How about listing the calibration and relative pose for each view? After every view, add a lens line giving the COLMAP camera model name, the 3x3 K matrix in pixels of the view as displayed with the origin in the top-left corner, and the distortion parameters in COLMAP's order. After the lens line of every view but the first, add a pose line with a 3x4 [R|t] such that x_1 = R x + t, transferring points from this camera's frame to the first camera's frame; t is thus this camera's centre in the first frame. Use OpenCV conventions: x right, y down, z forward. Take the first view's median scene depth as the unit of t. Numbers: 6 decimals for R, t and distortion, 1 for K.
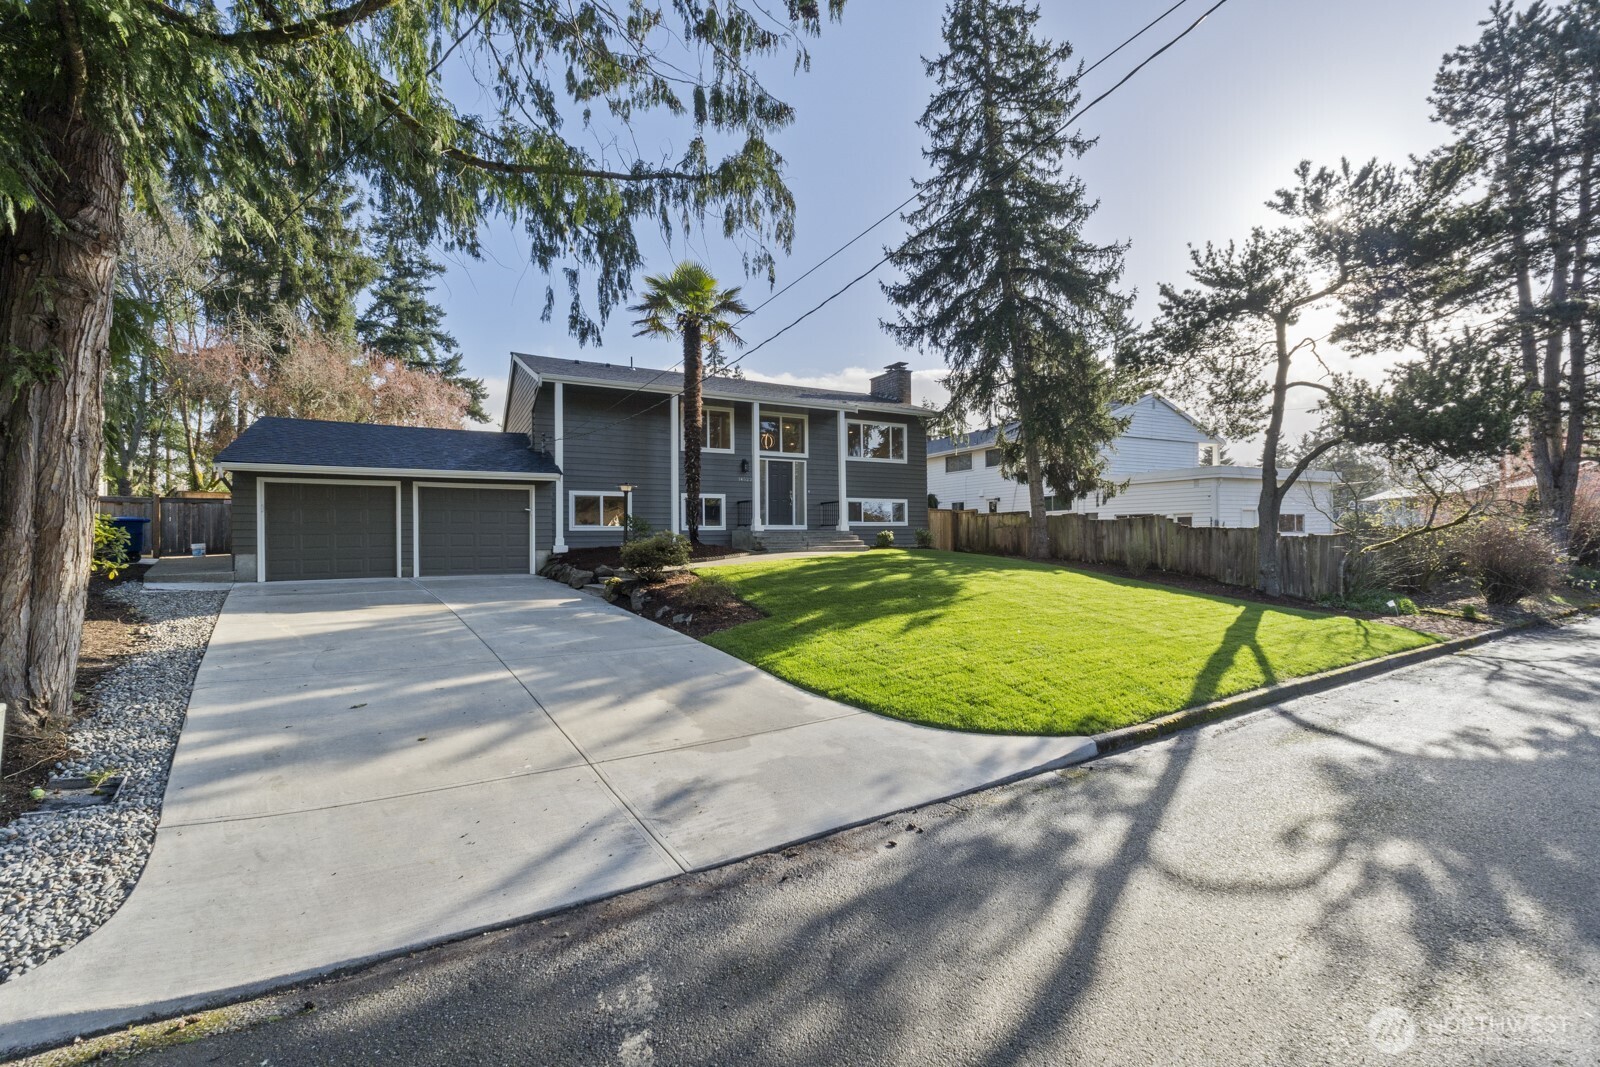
lens RADIAL K [[668.9, 0, 814.1], [0, 668.9, 532.9], [0, 0, 1]] dist [-0.002950, -0.001232]
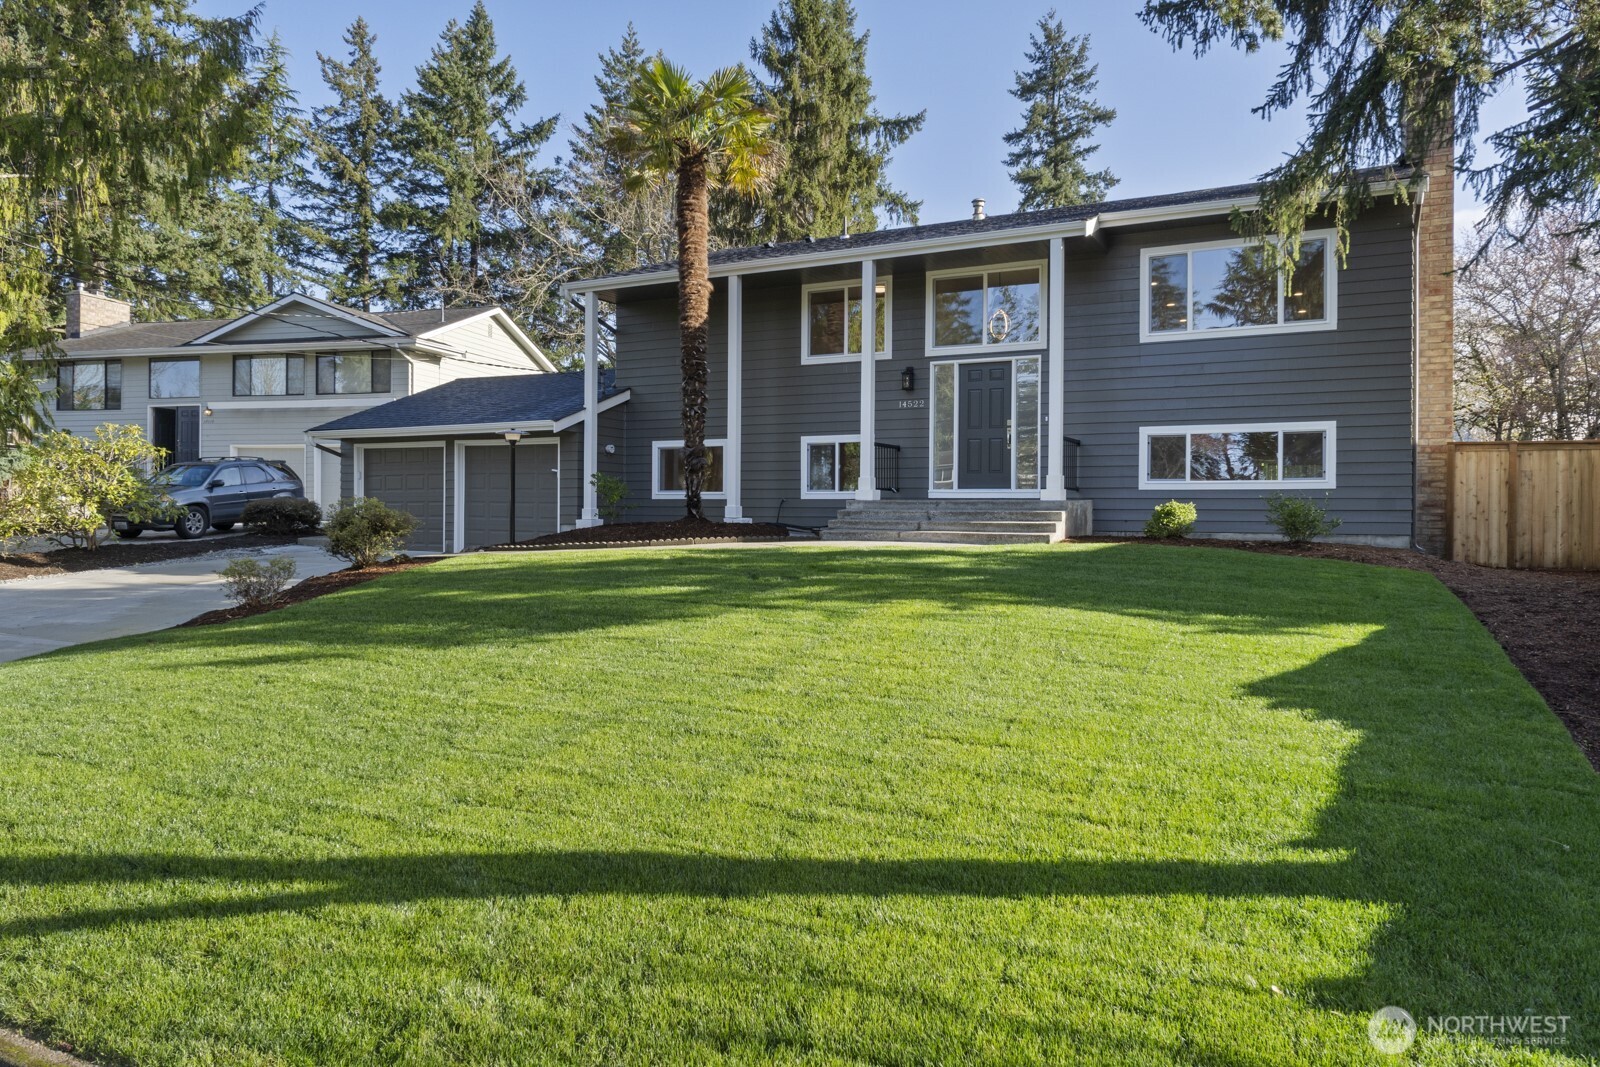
lens RADIAL K [[1080.2, 0, 821.8], [0, 1080.2, 507.7], [0, 0, 1]] dist [0.004107, -0.002546]
pose [[0.549372, 0.006362, -0.835554, 0.567460], [-0.006847, 0.999972, 0.003112, 0.000385], [0.835550, 0.004011, 0.549400, 0.451824]]
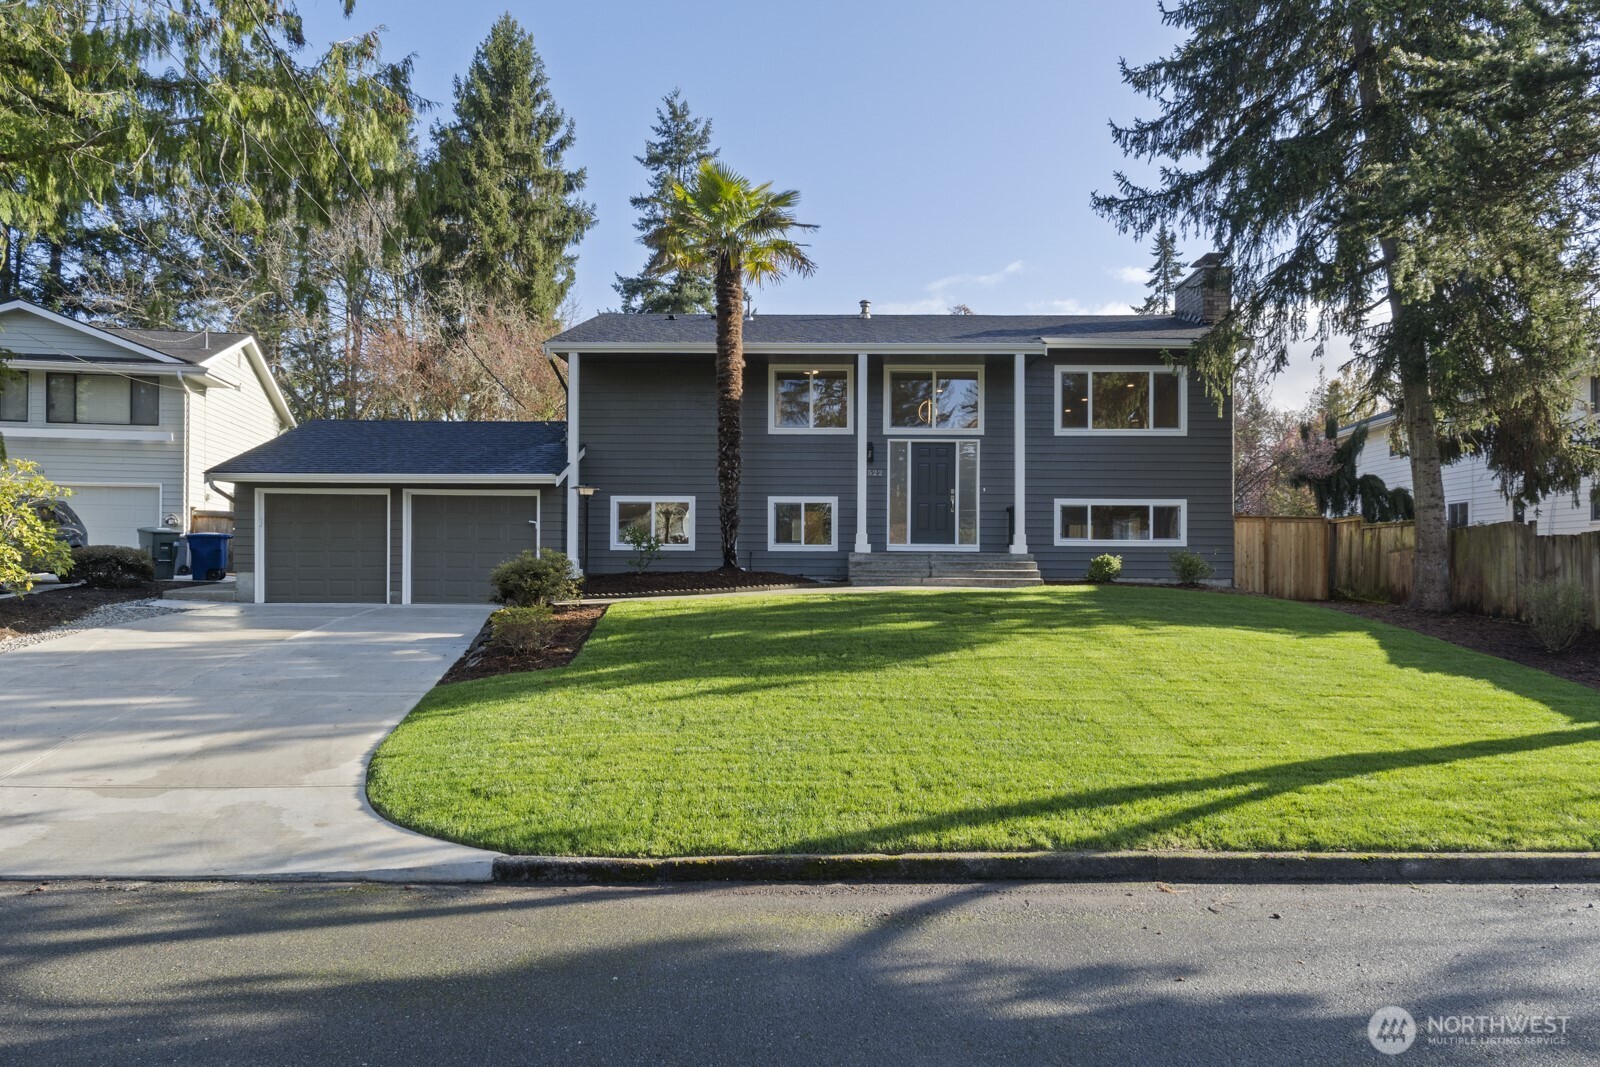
lens RADIAL K [[1080.2, 0, 828.3], [0, 1080.2, 556.0], [0, 0, 1]] dist [0.004107, -0.002546]
pose [[0.867817, 0.008382, -0.496814, 0.372247], [-0.010493, 0.999944, -0.001458, 0.001976], [0.496774, 0.006478, 0.867856, 0.068726]]
